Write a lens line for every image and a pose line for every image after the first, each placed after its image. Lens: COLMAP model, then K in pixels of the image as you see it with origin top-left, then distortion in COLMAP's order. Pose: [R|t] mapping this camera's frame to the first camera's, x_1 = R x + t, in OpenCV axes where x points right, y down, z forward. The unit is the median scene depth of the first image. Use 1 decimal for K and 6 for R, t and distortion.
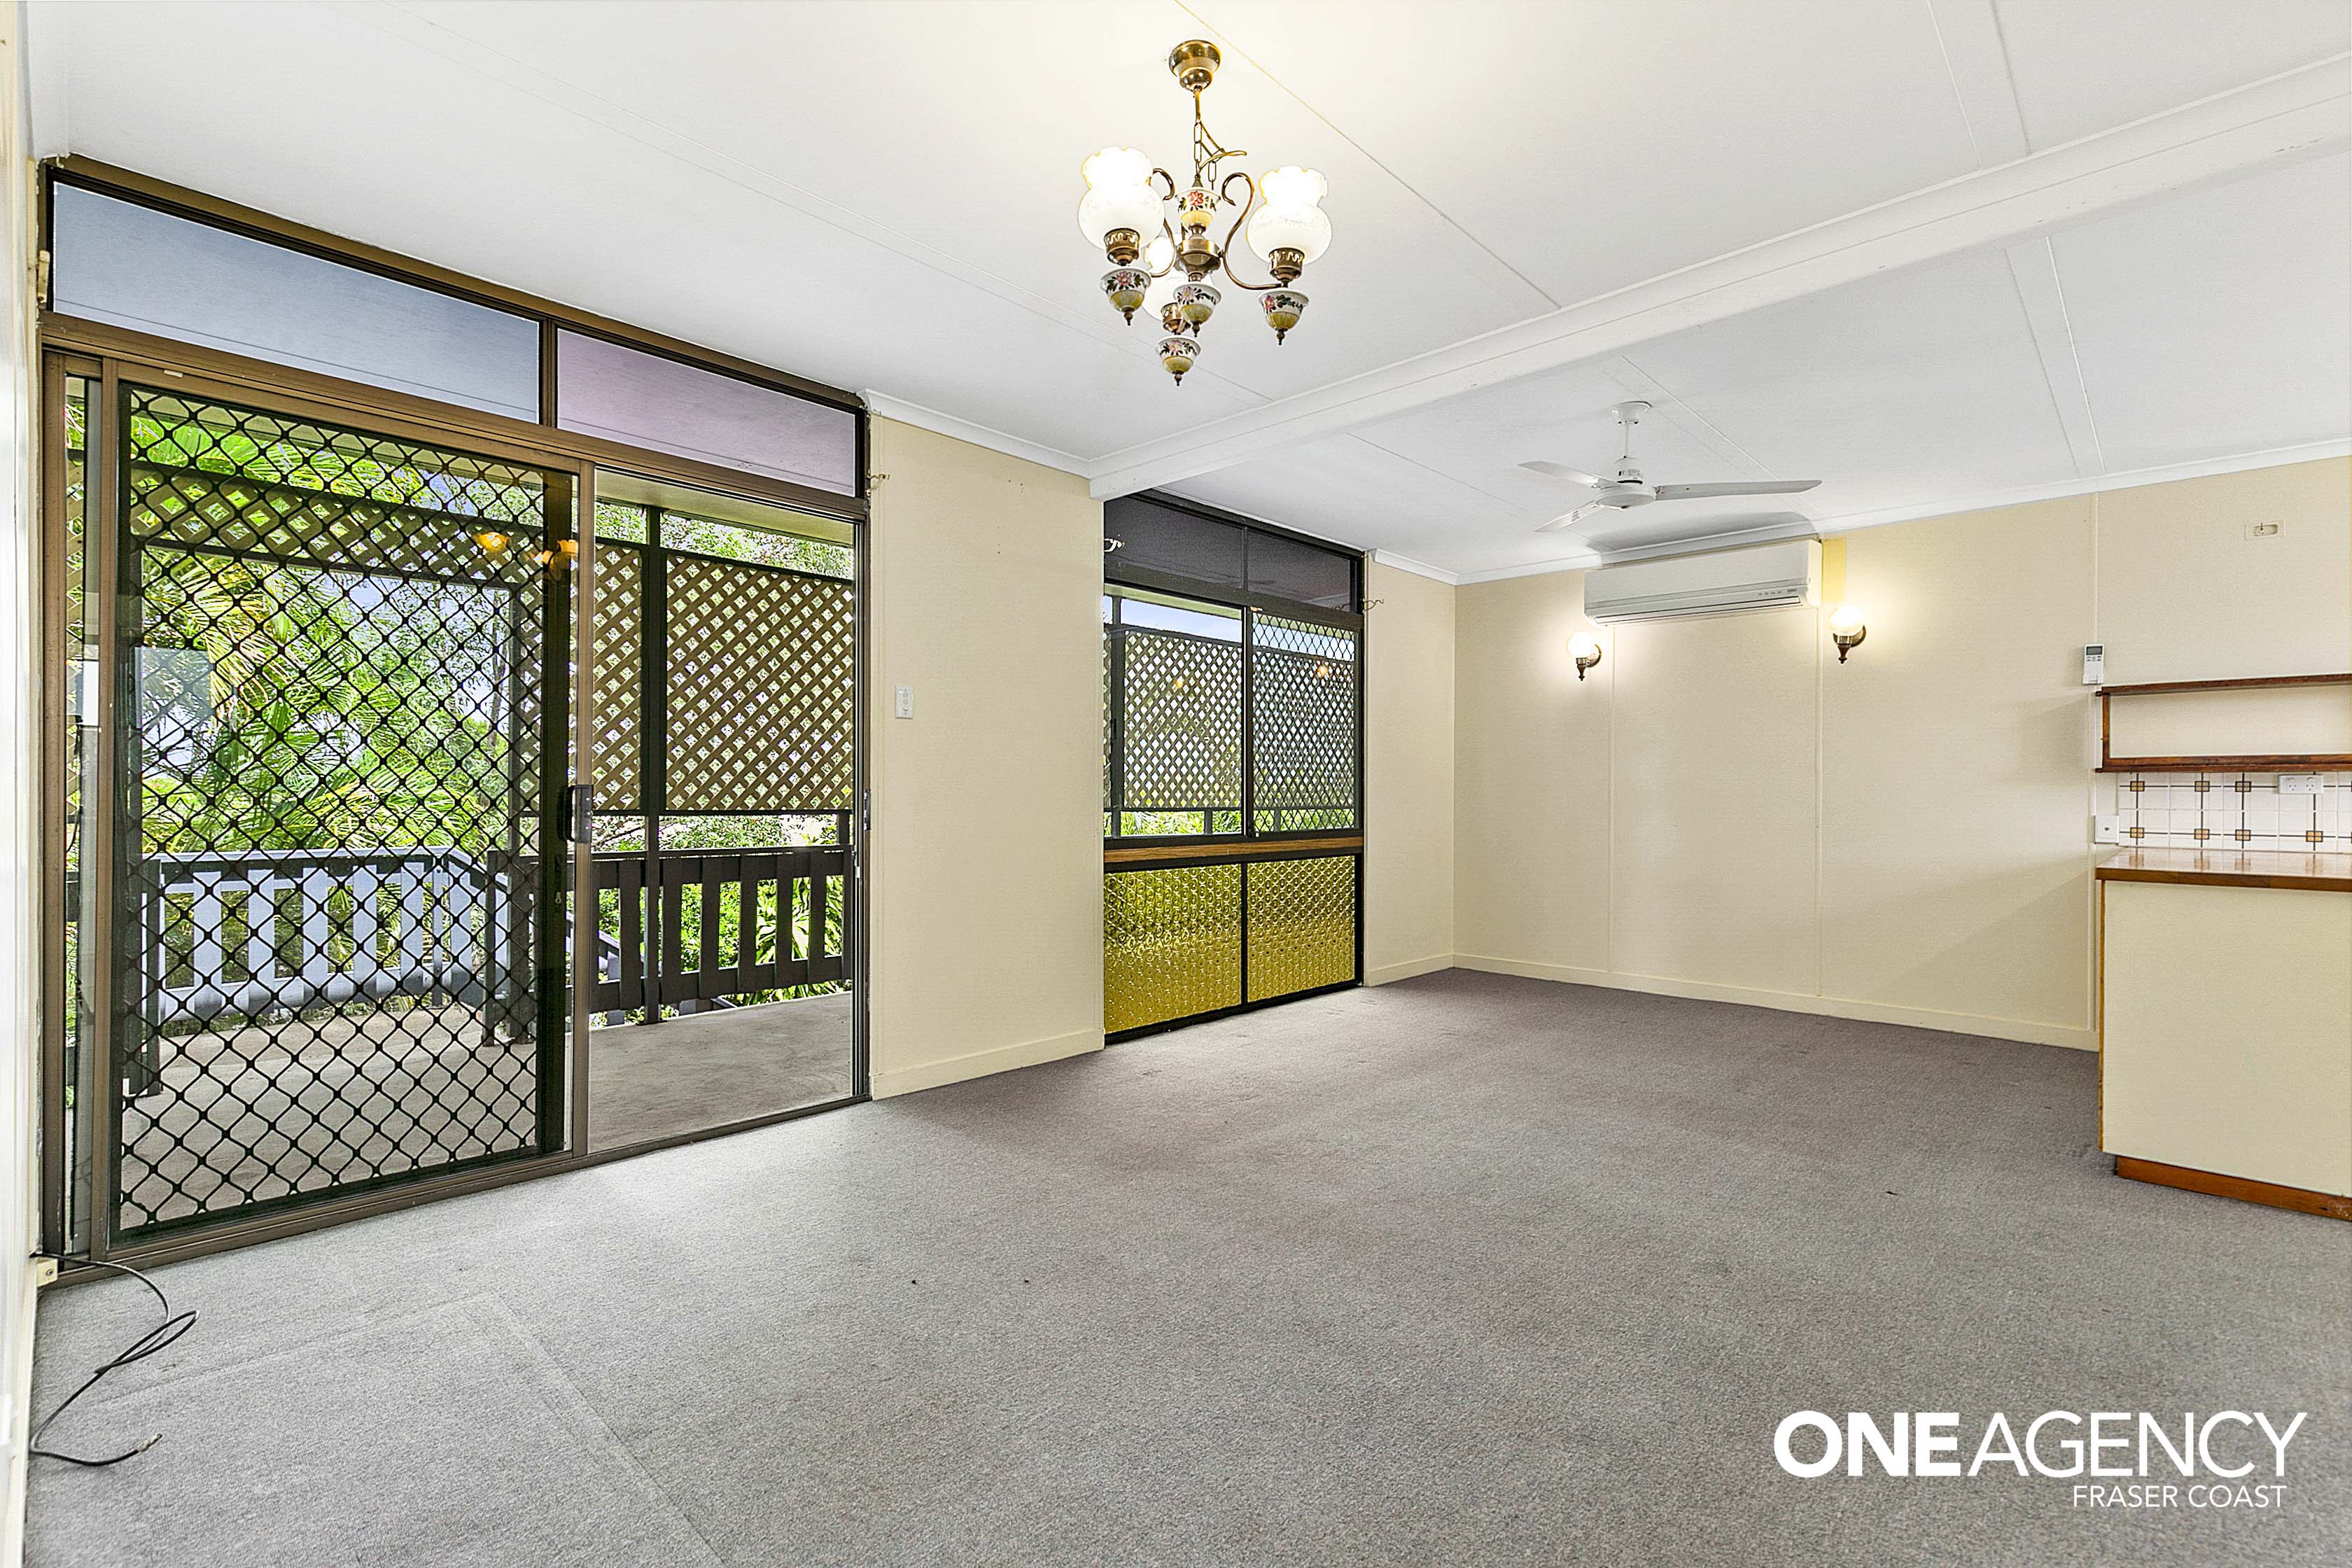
lens RADIAL K [[1058.0, 0, 1117.6], [0, 1058.0, 792.1], [0, 0, 1]] dist [-0.001515, 0.001221]
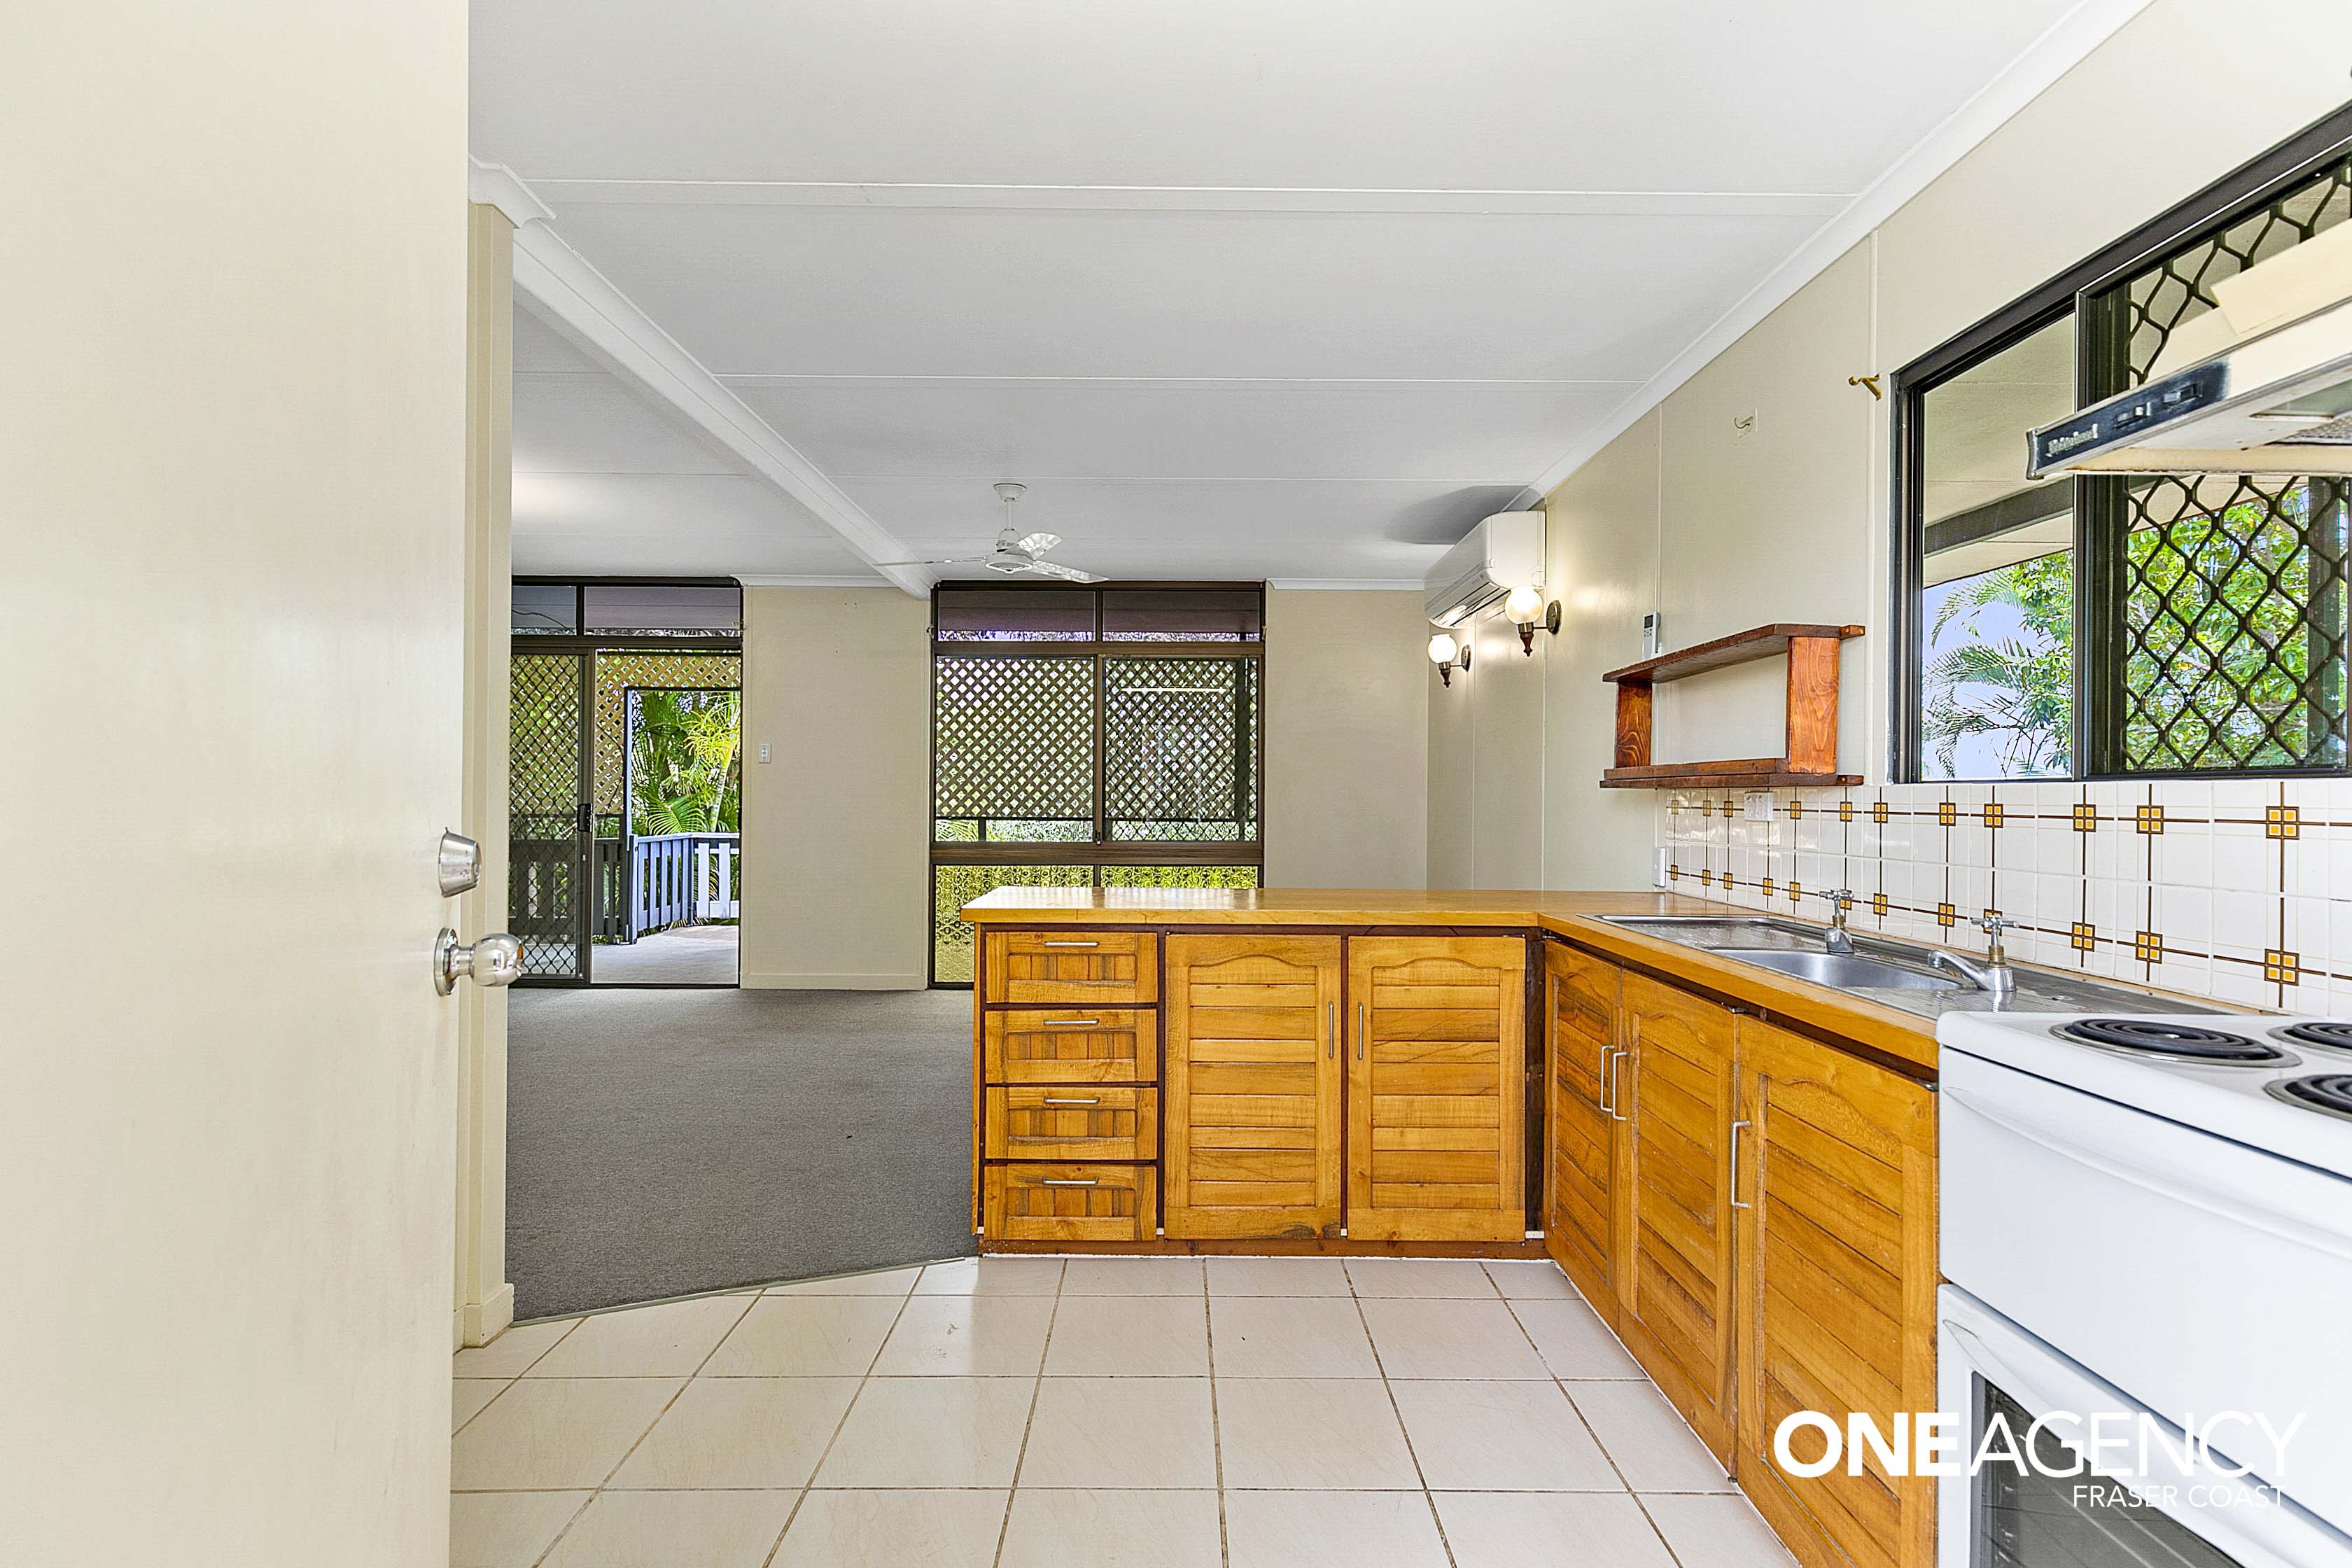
lens RADIAL K [[1058.0, 0, 1182.7], [0, 1058.0, 795.4], [0, 0, 1]] dist [-0.001515, 0.001221]
pose [[0.700750, -0.002559, -0.713403, 0.994771], [0.000252, 0.999994, -0.003340, -0.008936], [0.713407, 0.002161, 0.700746, 0.208112]]
